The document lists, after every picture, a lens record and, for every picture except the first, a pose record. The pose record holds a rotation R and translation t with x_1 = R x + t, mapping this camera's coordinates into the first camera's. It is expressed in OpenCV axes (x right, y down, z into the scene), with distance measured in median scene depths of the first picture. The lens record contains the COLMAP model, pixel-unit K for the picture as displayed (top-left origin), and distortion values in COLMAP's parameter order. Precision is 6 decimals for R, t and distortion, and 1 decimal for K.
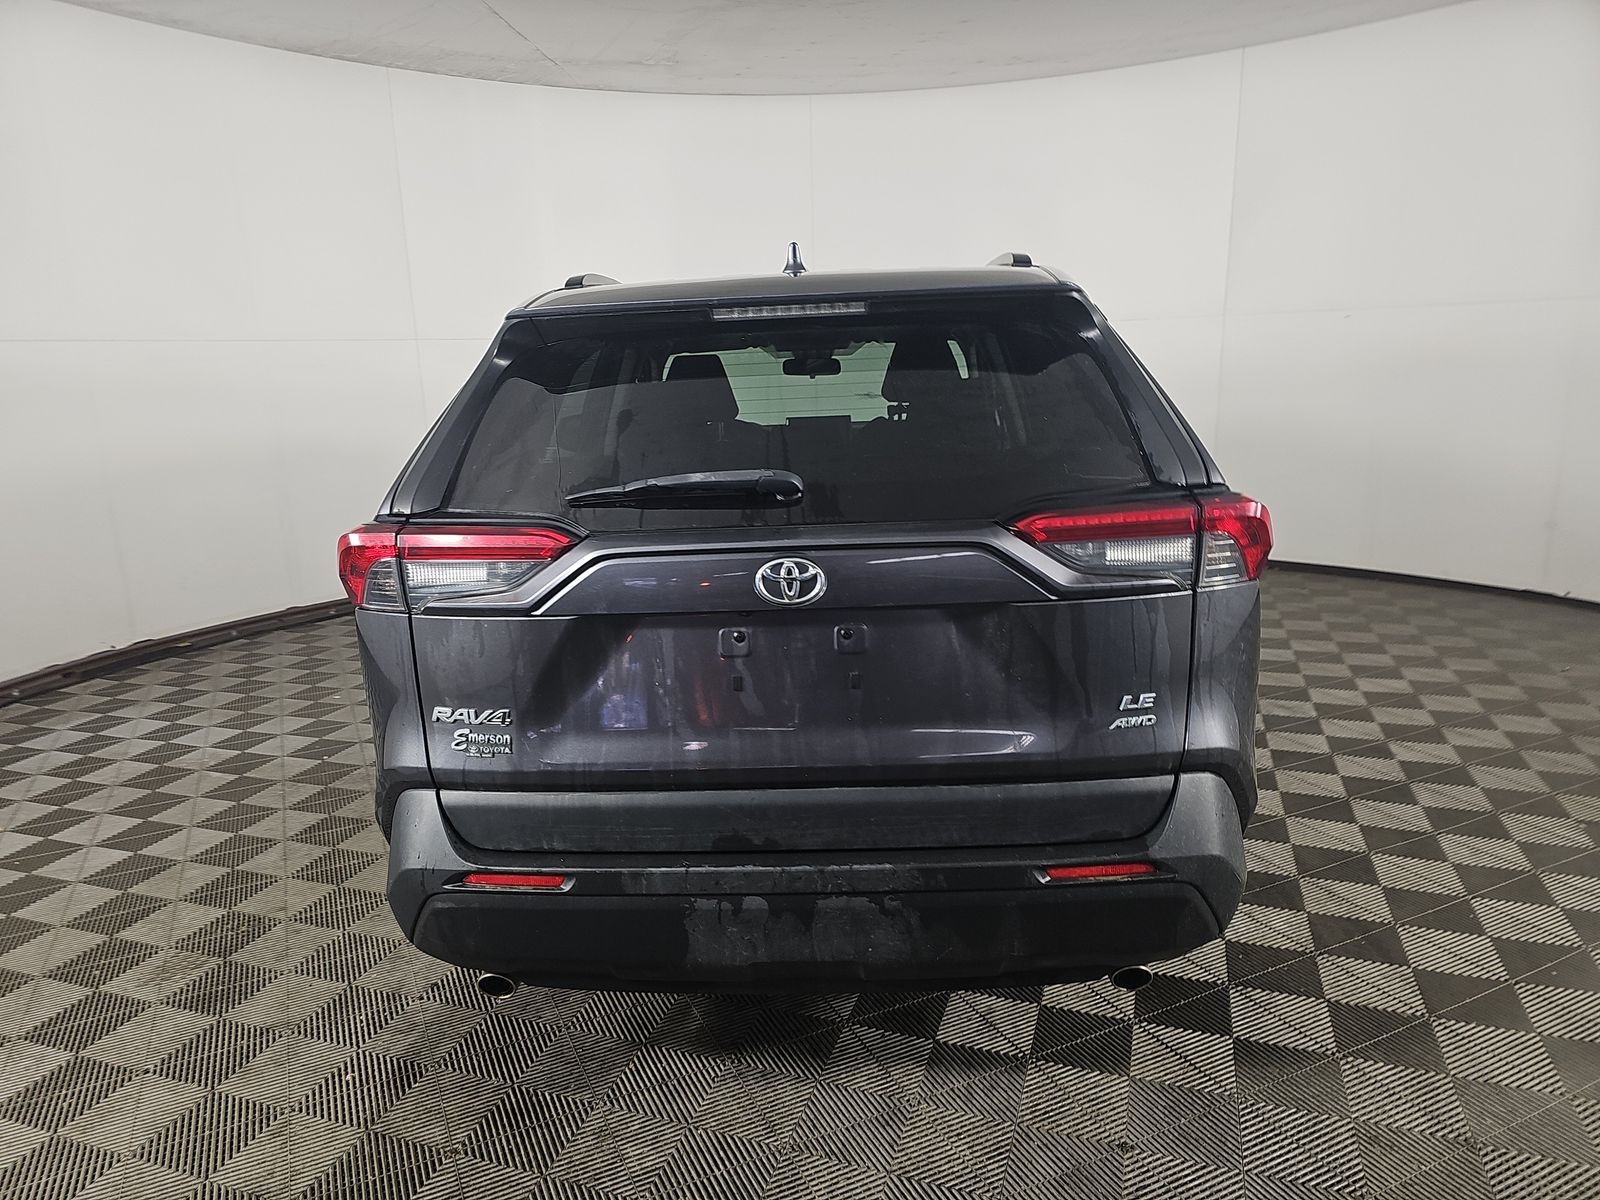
lens RADIAL K [[1039.9, 0, 789.6], [0, 1039.9, 626.1], [0, 0, 1]] dist [0.052556, -0.062069]
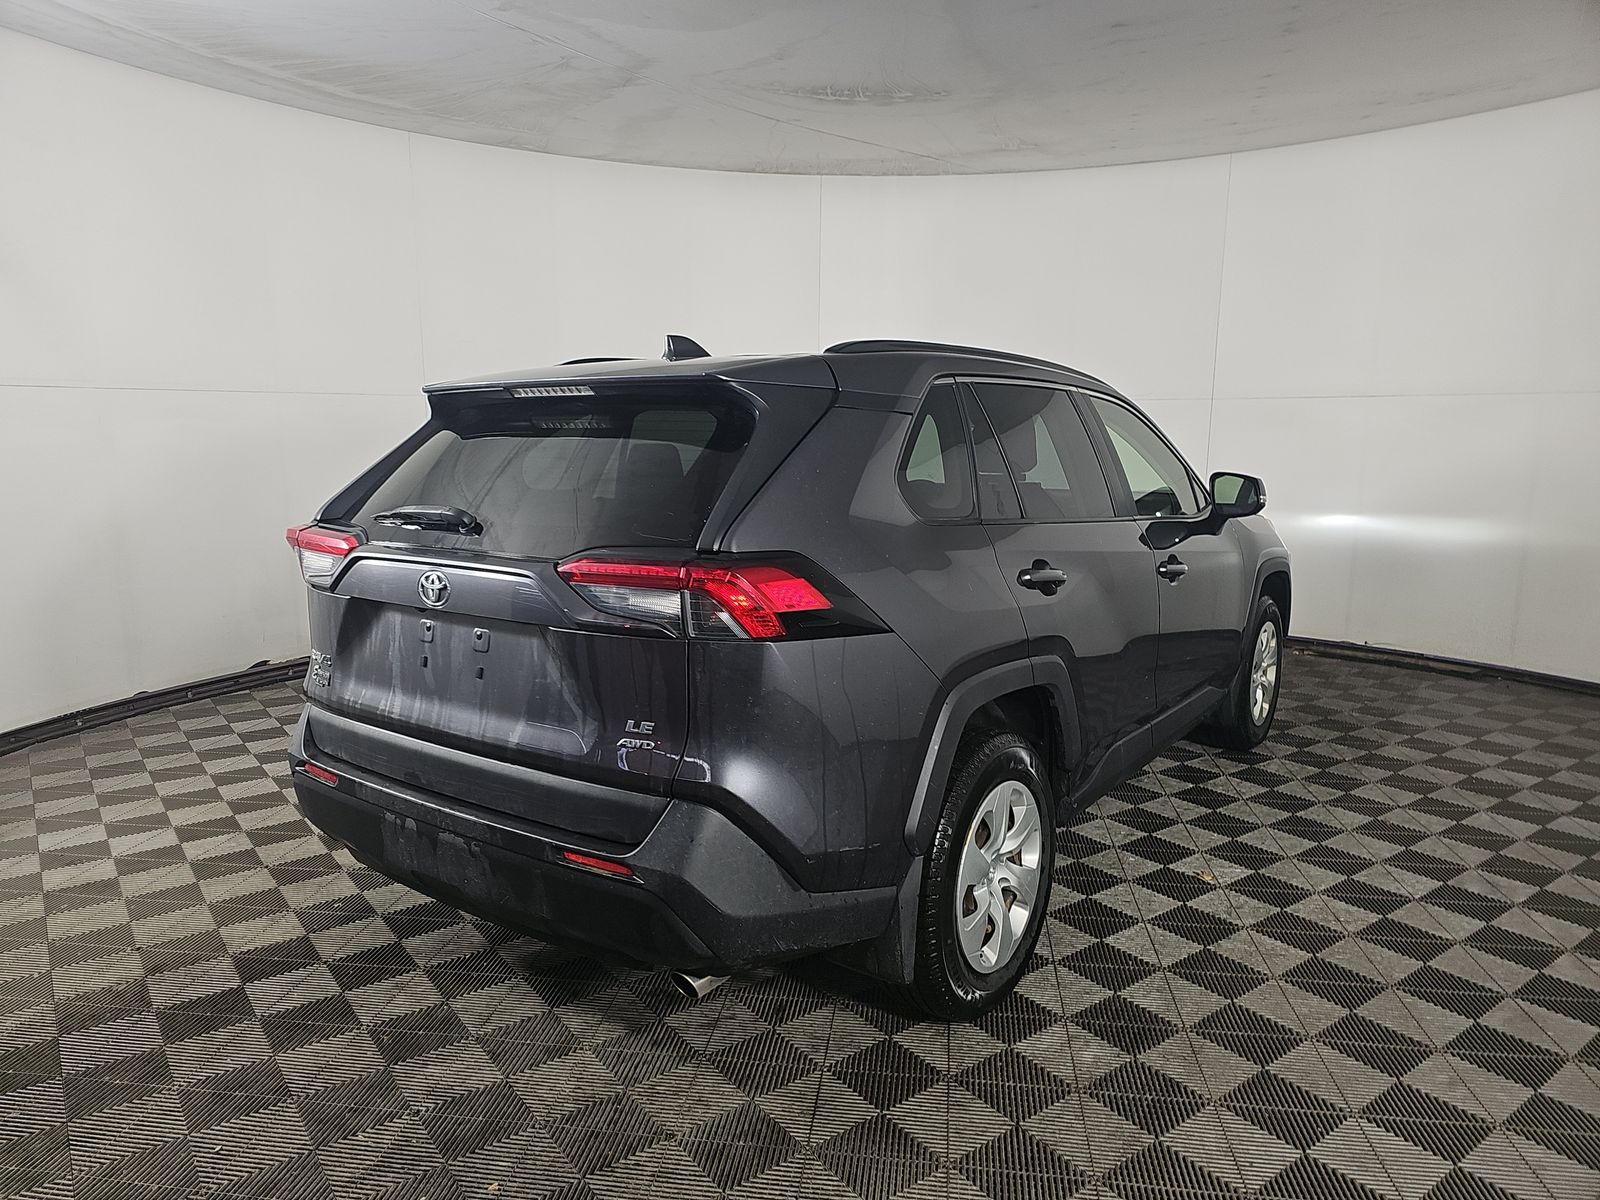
lens RADIAL K [[1039.9, 0, 789.6], [0, 1039.9, 626.1], [0, 0, 1]] dist [0.052556, -0.062069]
pose [[0.832677, 0.134418, -0.537198, 1.070152], [-0.162131, 0.986759, -0.004403, -0.061066], [0.529493, 0.090763, 0.843445, 0.091894]]
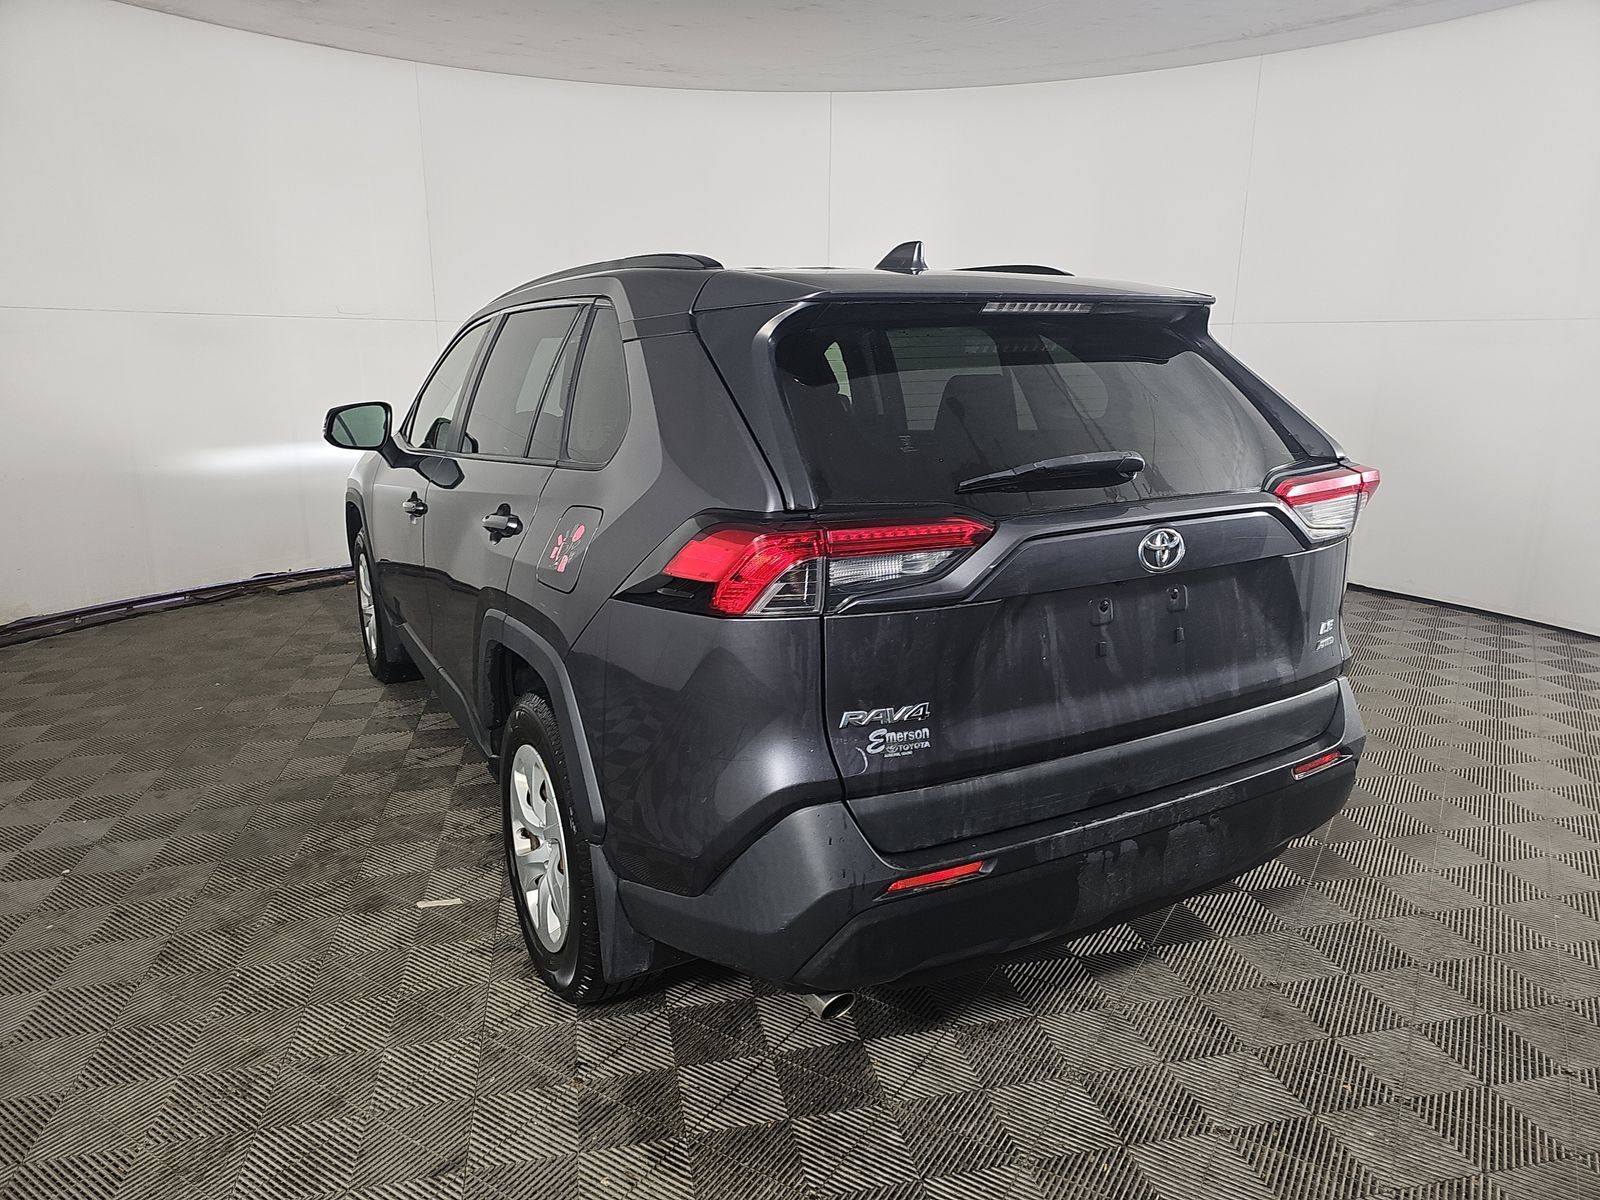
lens RADIAL K [[1039.9, 0, 789.6], [0, 1039.9, 626.1], [0, 0, 1]] dist [0.052556, -0.062069]
pose [[0.848878, -0.099205, 0.519196, -0.886374], [0.103264, 0.994429, 0.021175, -0.025137], [-0.518404, 0.035639, 0.854393, 0.234283]]
